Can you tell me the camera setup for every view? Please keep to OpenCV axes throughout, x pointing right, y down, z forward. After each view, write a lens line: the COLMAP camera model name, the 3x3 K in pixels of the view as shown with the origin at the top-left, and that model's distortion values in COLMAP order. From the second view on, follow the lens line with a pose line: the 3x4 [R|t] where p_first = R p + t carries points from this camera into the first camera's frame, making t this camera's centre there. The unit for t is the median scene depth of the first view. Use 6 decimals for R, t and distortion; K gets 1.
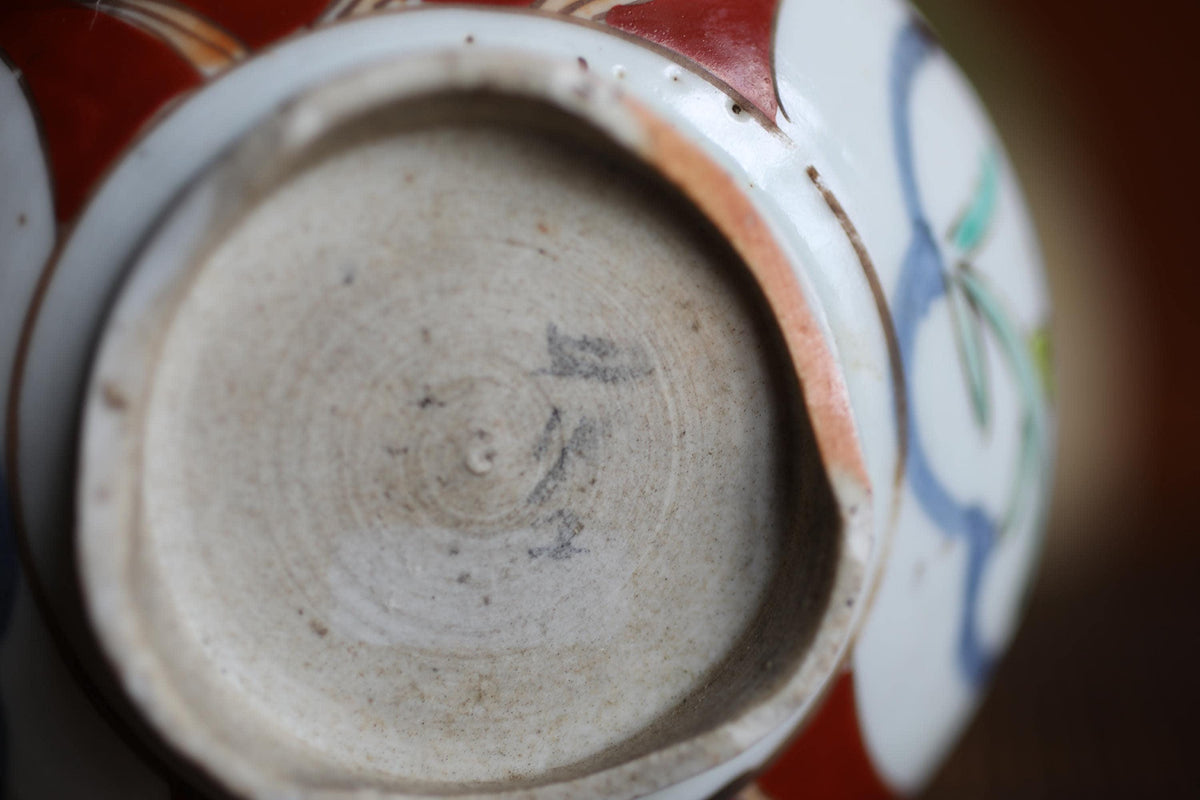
lens RADIAL K [[1872.4, 0, 600.0], [0, 1872.4, 400.0], [0, 0, 1]] dist [0.005752, -0.013316]
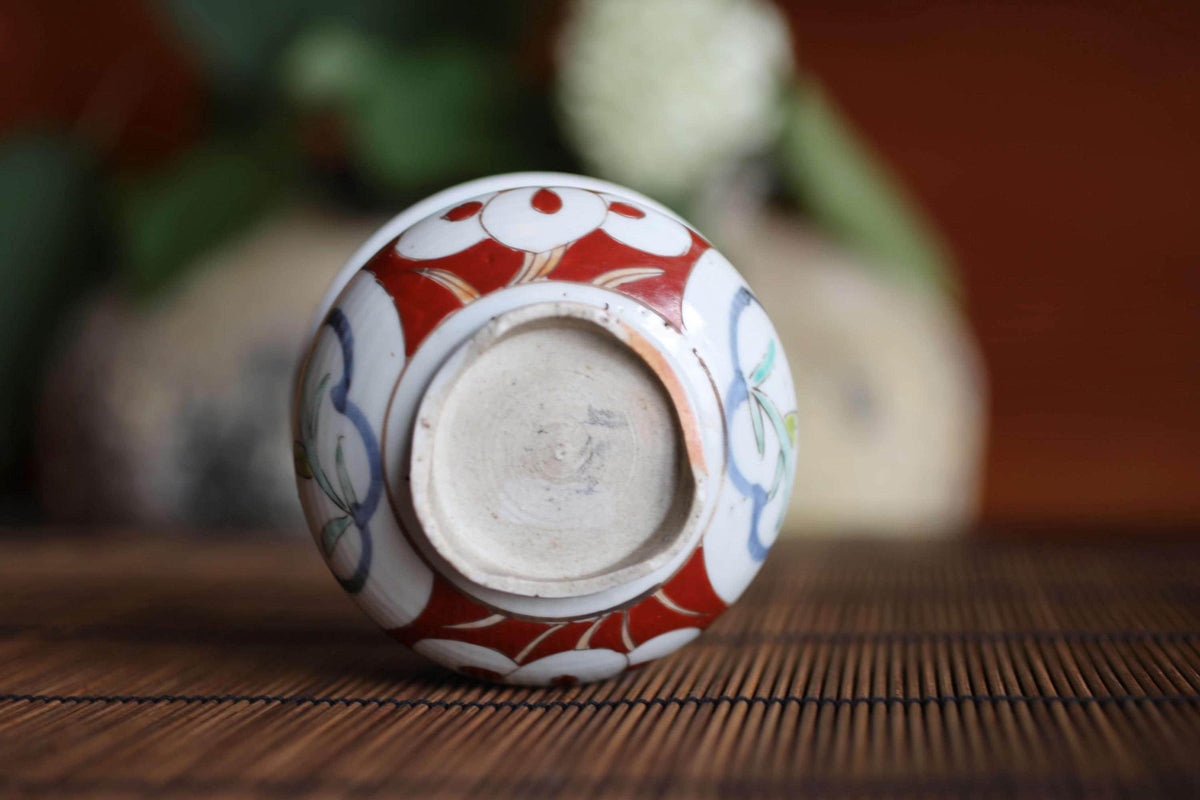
lens RADIAL K [[1872.4, 0, 600.0], [0, 1872.4, 400.0], [0, 0, 1]] dist [0.005752, -0.013316]
pose [[0.997810, 0.053302, -0.039178, 0.090026], [-0.053872, 0.998454, -0.013661, -0.011481], [0.038389, 0.015742, 0.999139, -1.606089]]
